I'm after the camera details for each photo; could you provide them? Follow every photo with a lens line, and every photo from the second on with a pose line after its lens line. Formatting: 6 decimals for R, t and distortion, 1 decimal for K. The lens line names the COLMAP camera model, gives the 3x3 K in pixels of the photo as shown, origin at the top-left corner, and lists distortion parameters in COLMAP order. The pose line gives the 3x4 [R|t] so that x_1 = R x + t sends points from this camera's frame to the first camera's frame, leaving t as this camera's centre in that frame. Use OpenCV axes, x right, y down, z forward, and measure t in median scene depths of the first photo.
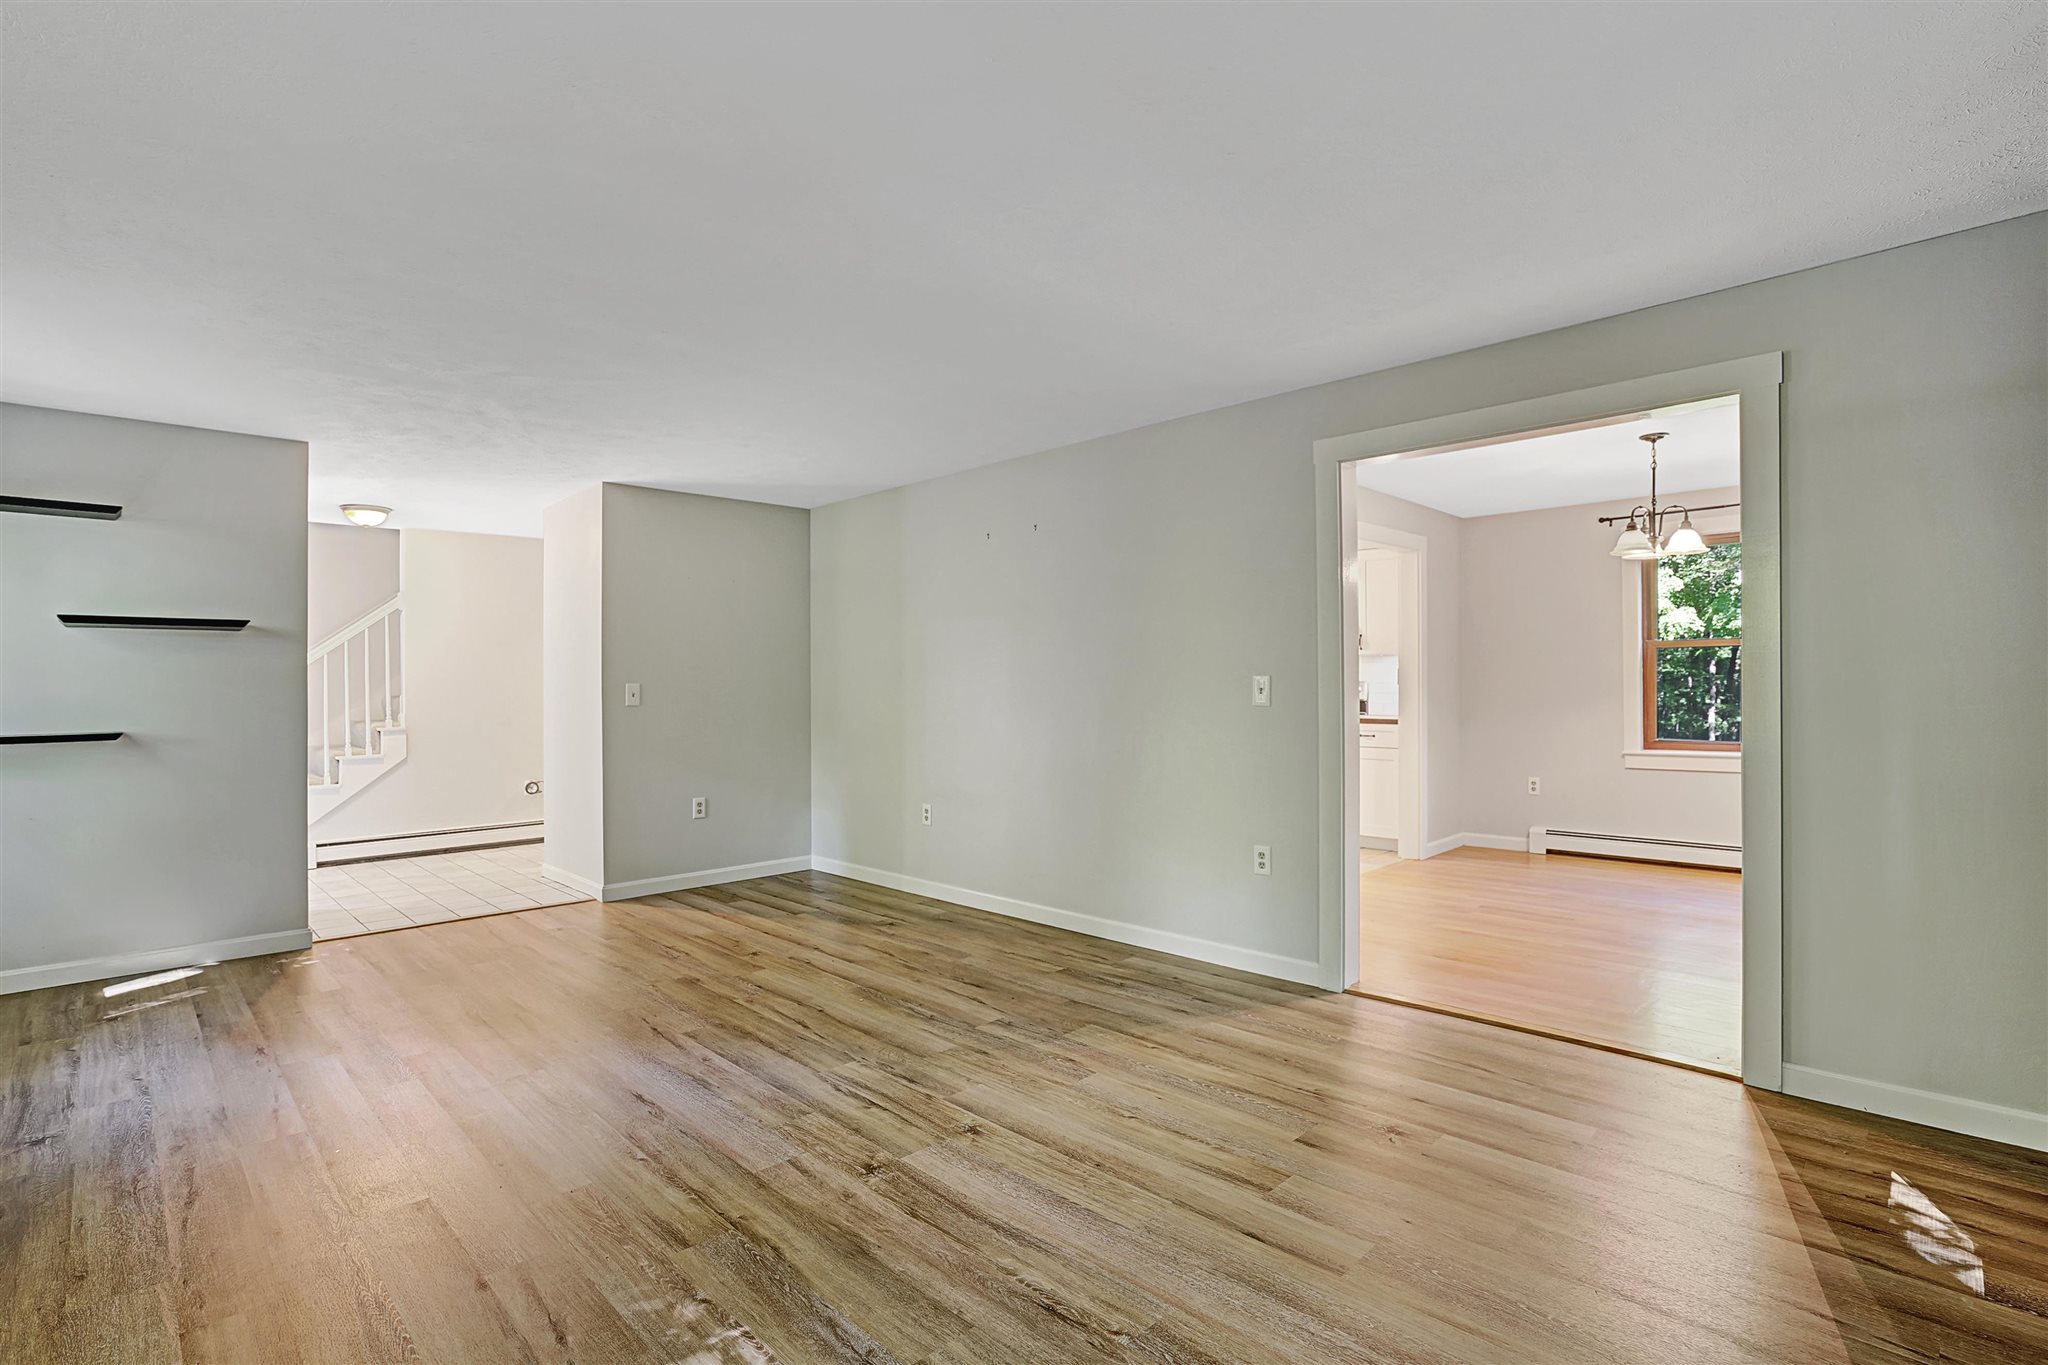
lens RADIAL K [[964.1, 0, 1018.9], [0, 964.1, 678.8], [0, 0, 1]] dist [-0.058338, 0.023238]
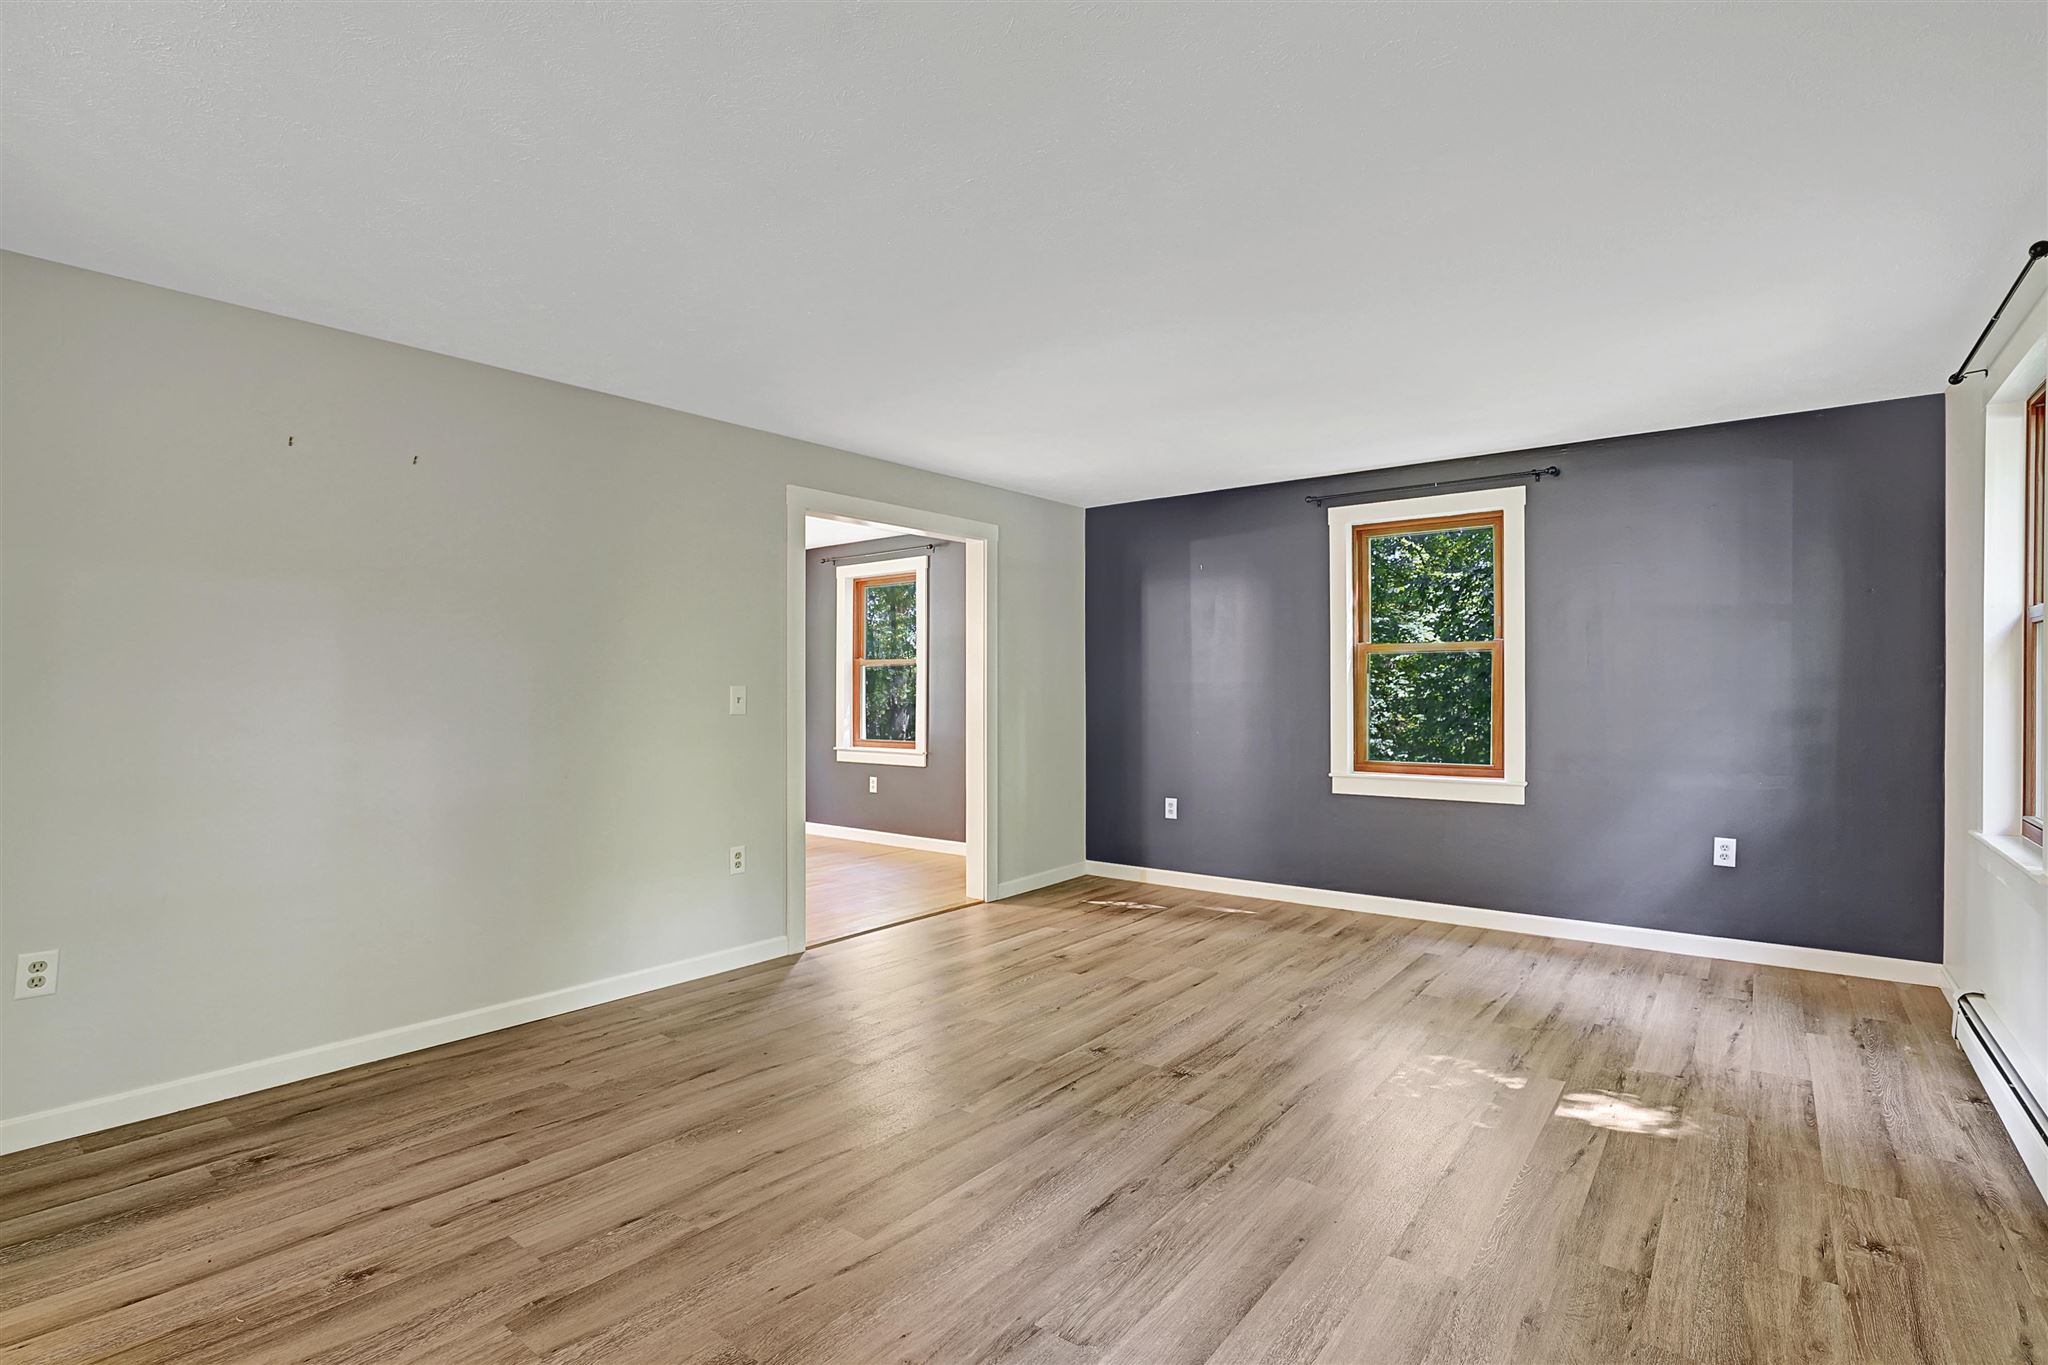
lens RADIAL K [[964.1, 0, 1018.9], [0, 964.1, 678.8], [0, 0, 1]] dist [-0.058338, 0.023238]
pose [[-0.126945, 0.029443, 0.991473, -0.949265], [-0.002875, 0.999544, -0.030051, 0.023843], [-0.991906, -0.006666, -0.126803, 0.940172]]
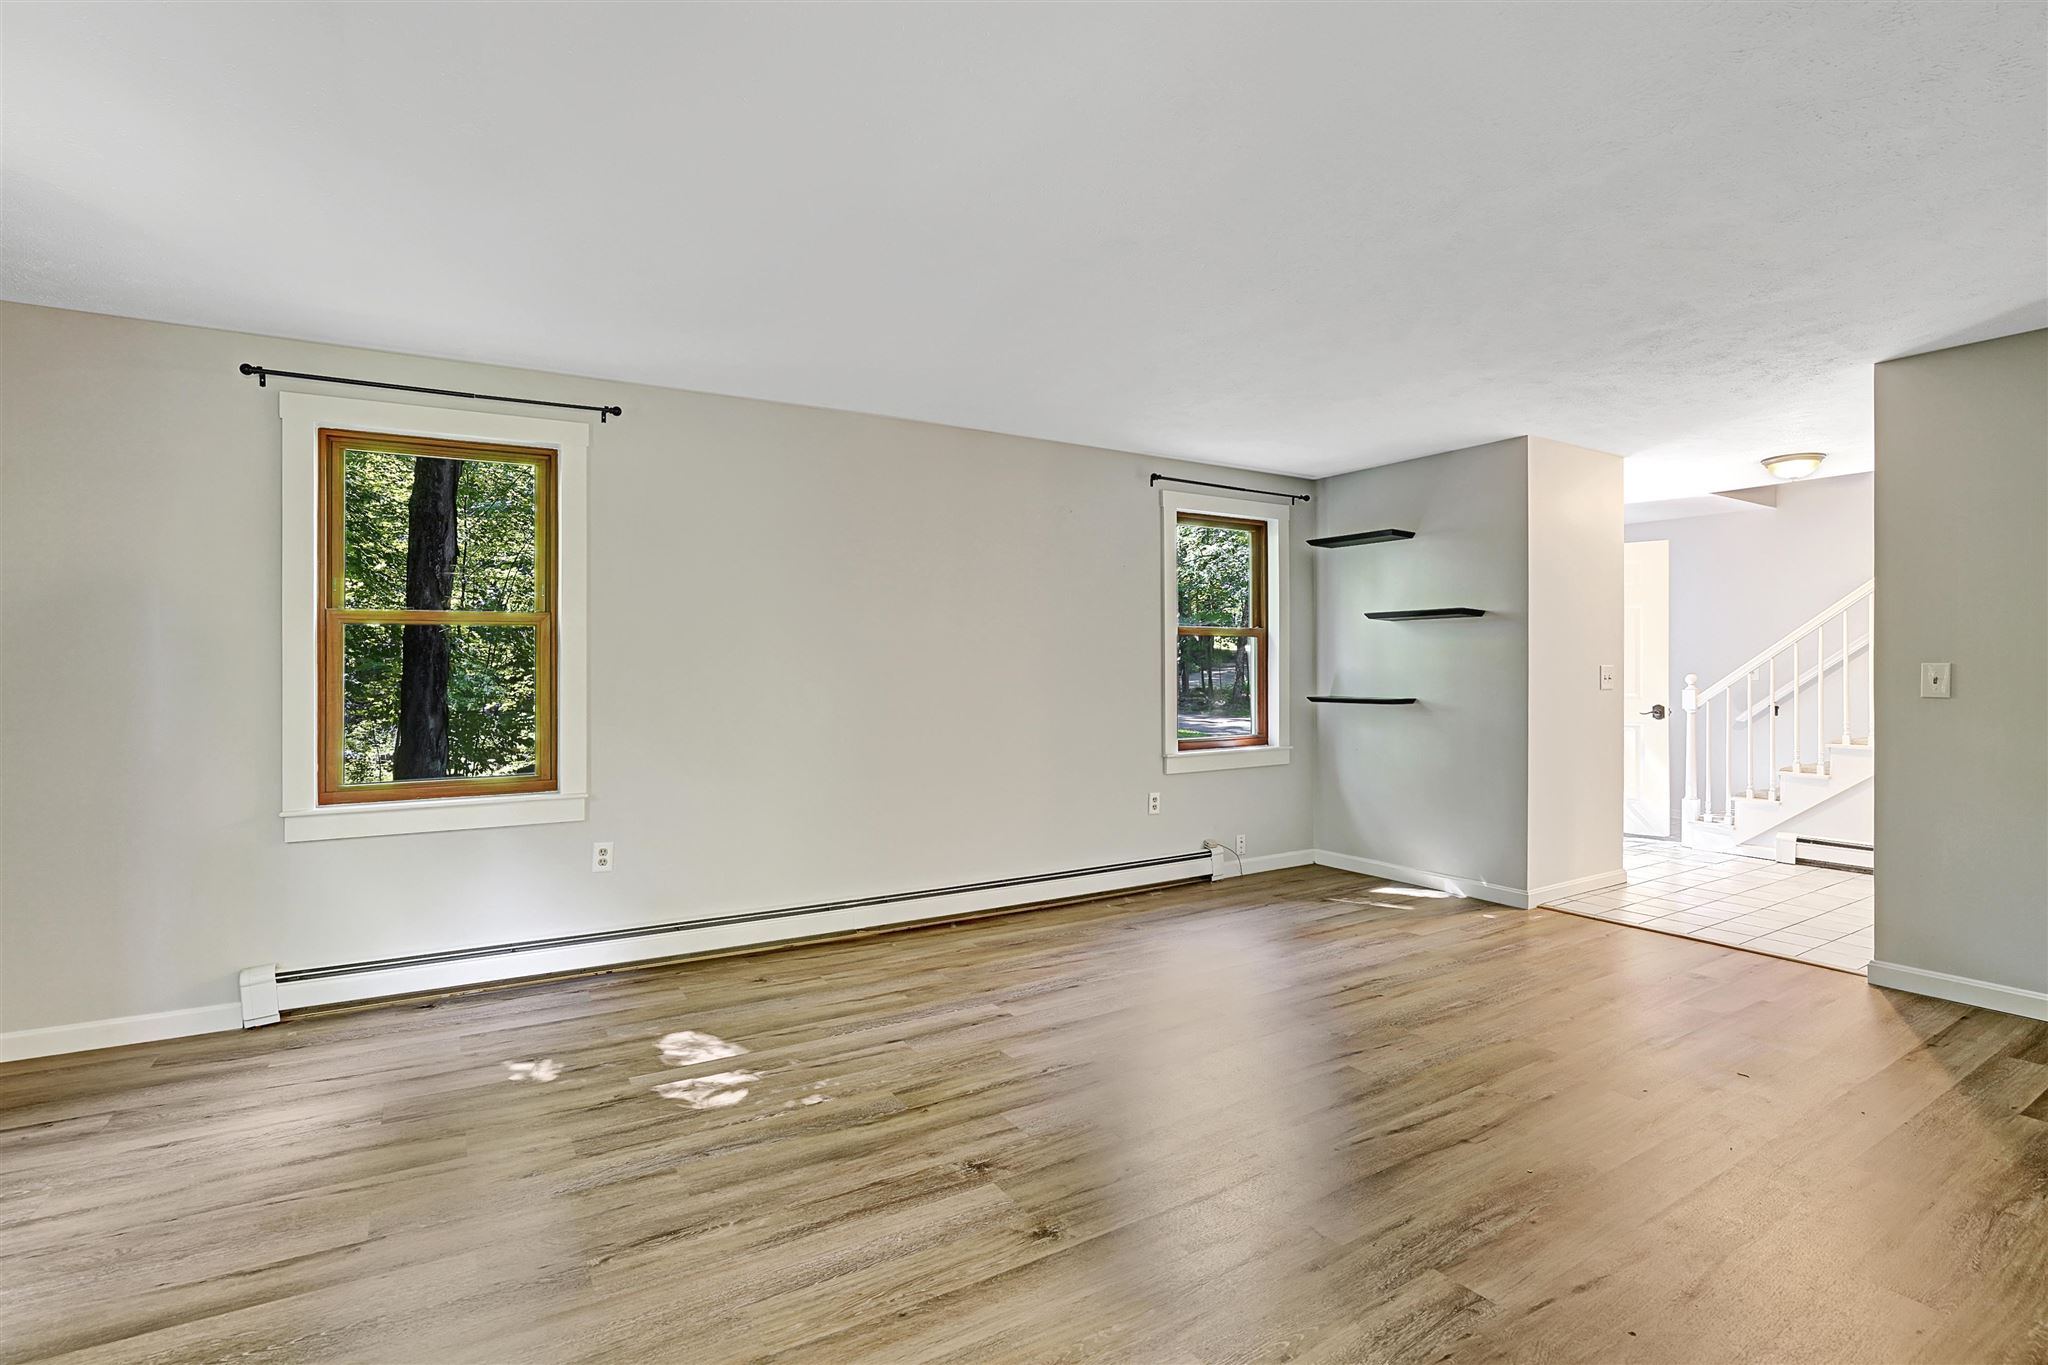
lens RADIAL K [[964.1, 0, 1018.9], [0, 964.1, 678.8], [0, 0, 1]] dist [-0.058338, 0.023238]
pose [[-0.211801, 0.014561, -0.977204, 0.532435], [0.008964, 0.999876, 0.012956, 0.003830], [0.977272, -0.006015, -0.211905, 0.854861]]
